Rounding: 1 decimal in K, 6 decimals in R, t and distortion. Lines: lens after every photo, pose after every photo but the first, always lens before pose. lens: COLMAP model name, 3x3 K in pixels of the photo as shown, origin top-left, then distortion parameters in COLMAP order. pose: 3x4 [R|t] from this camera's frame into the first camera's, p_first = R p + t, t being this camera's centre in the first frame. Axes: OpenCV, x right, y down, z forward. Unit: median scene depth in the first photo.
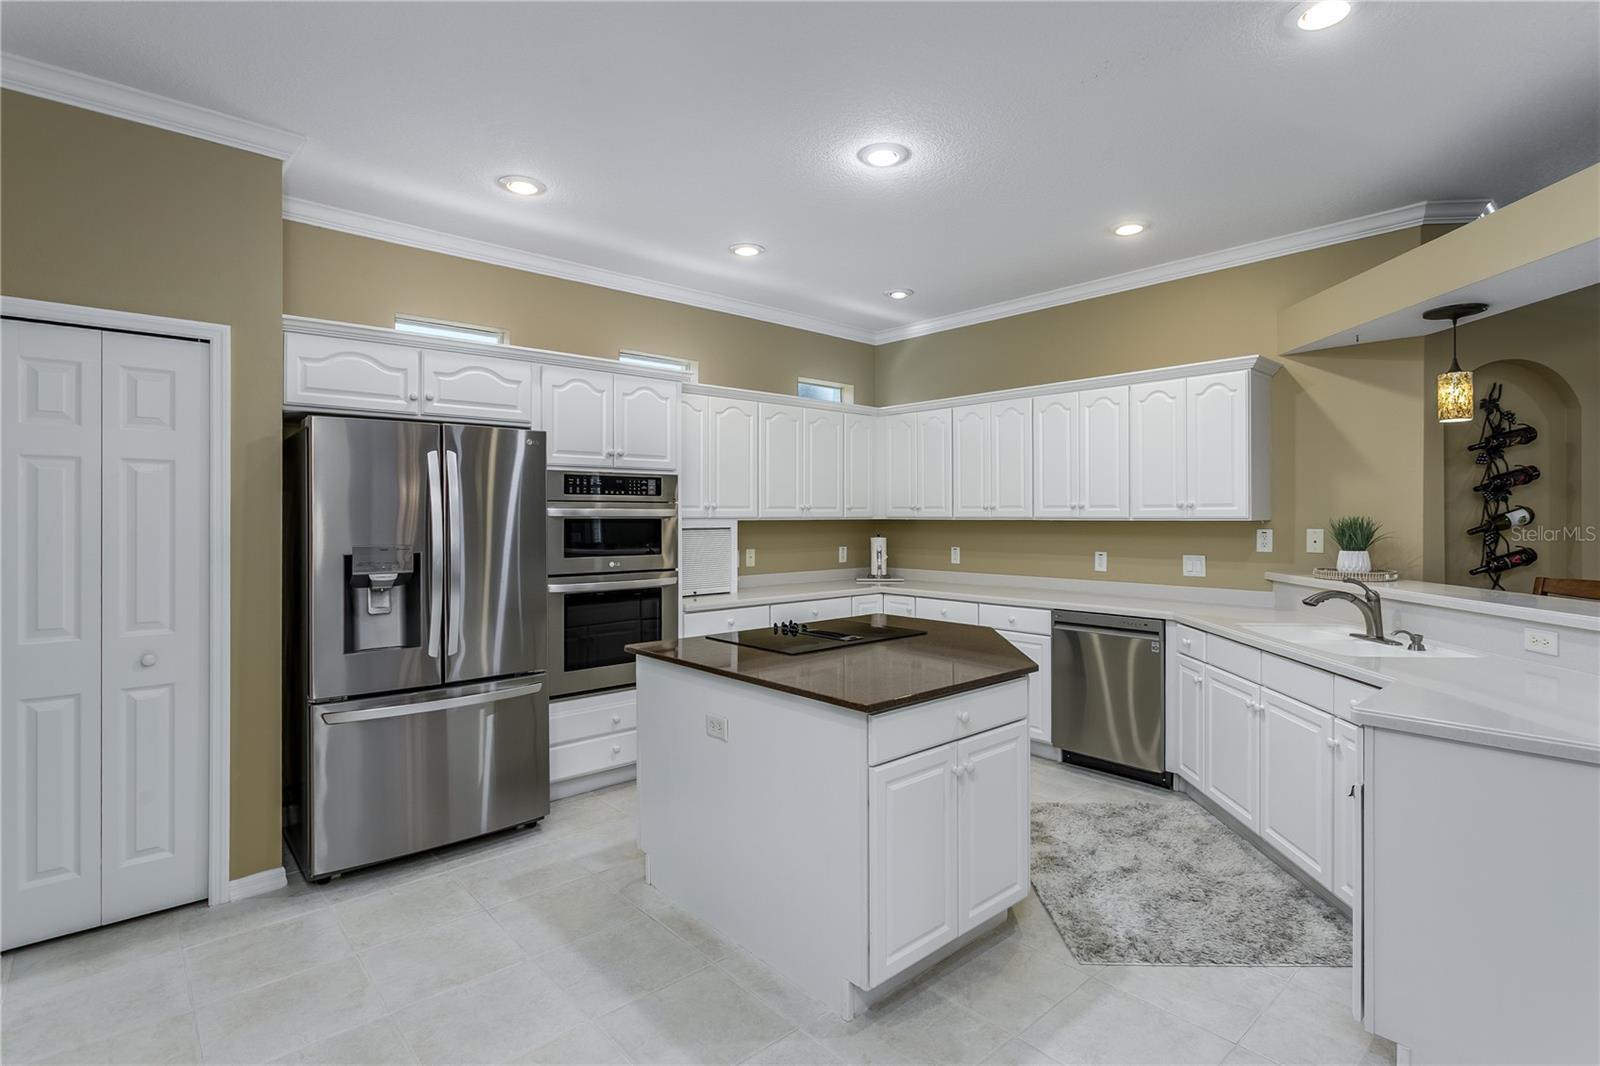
lens RADIAL K [[777.0, 0, 813.1], [0, 777.0, 513.3], [0, 0, 1]] dist [0.001320, 0.001807]
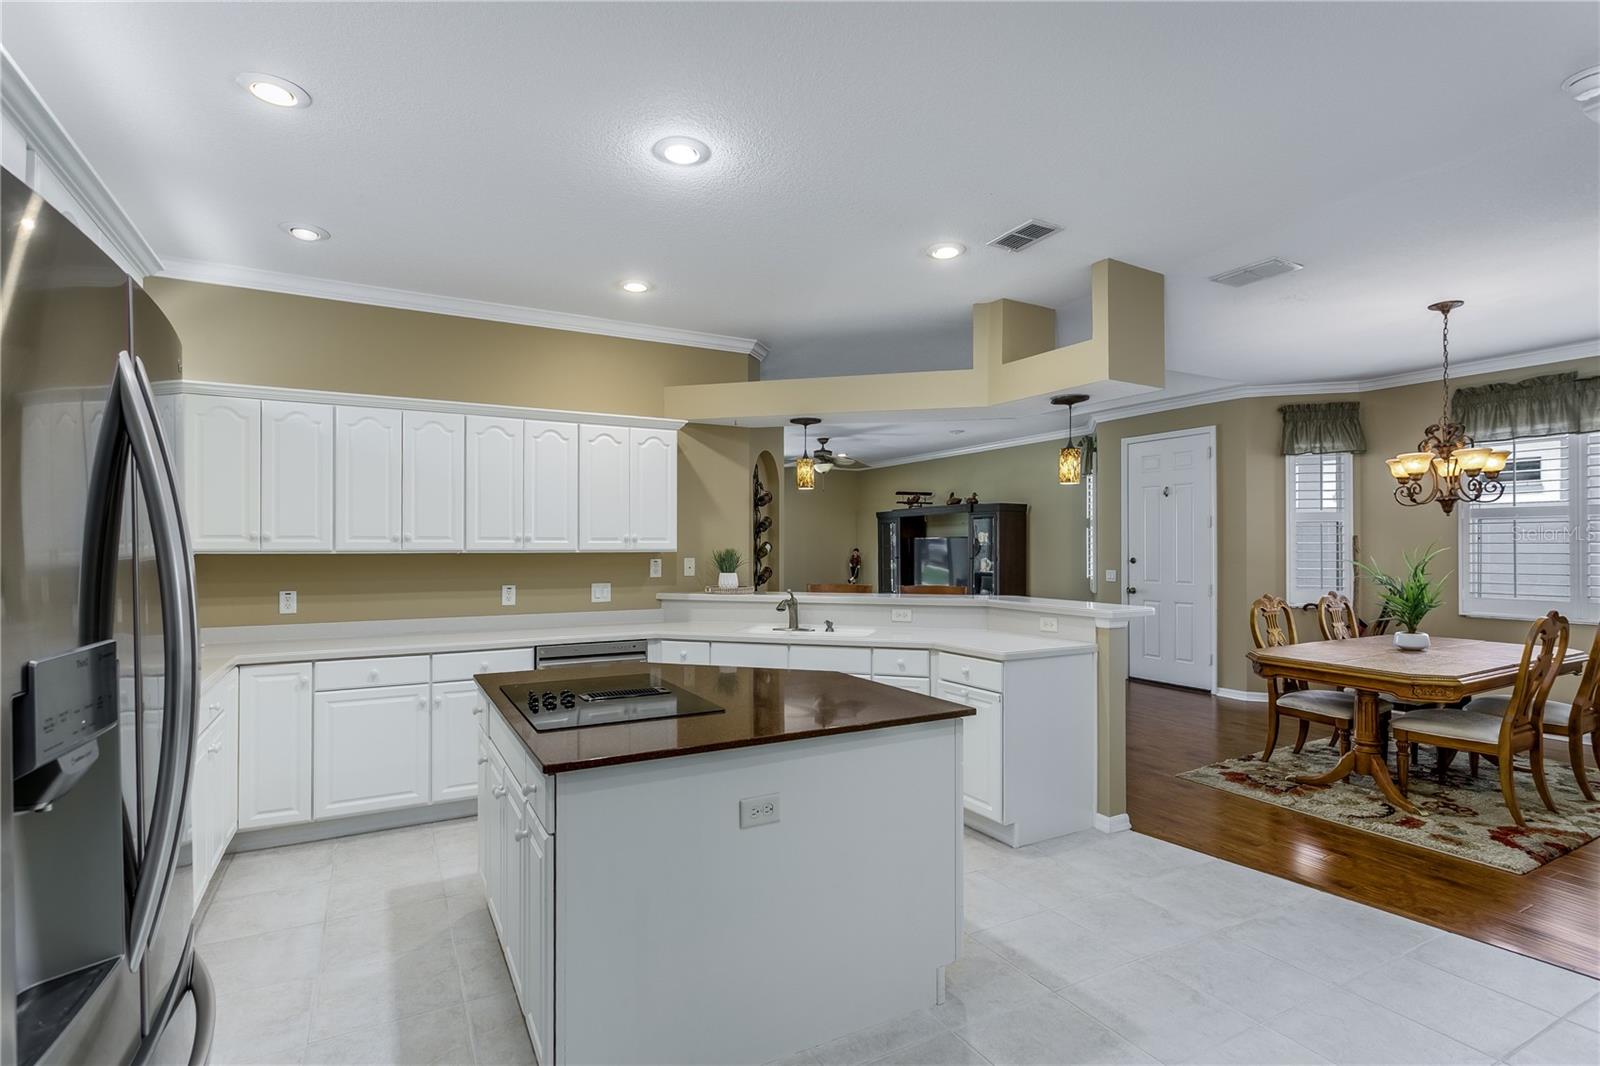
lens RADIAL K [[777.0, 0, 801.6], [0, 777.0, 537.1], [0, 0, 1]] dist [0.001320, 0.001807]
pose [[0.233264, 0.013182, 0.972324, -0.627603], [-0.002089, 0.999913, -0.013055, 0.001716], [-0.972411, 0.001014, 0.233271, 0.539123]]
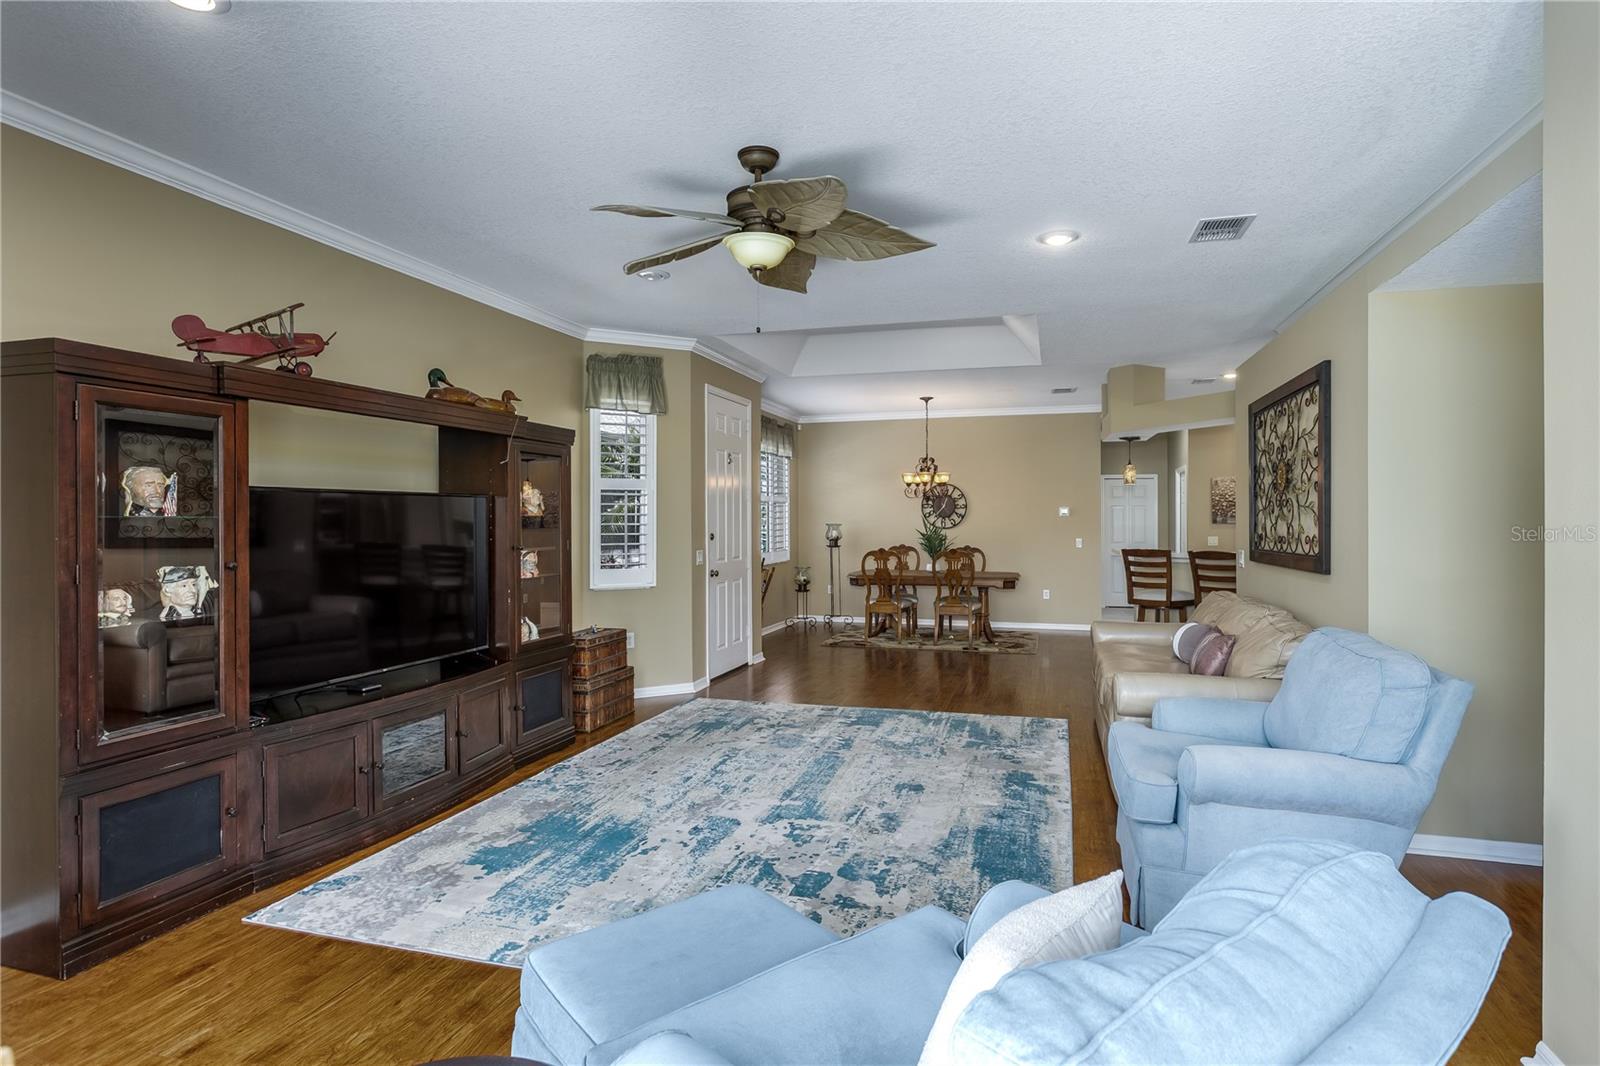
lens RADIAL K [[838.5, 0, 815.6], [0, 838.5, 524.4], [0, 0, 1]] dist [0.000781, 0.000497]
pose [[-0.848457, 0.005712, -0.529234, 2.527016], [0.004081, 0.999983, 0.004251, 0.001886], [0.529249, 0.001447, -0.848465, 1.907746]]
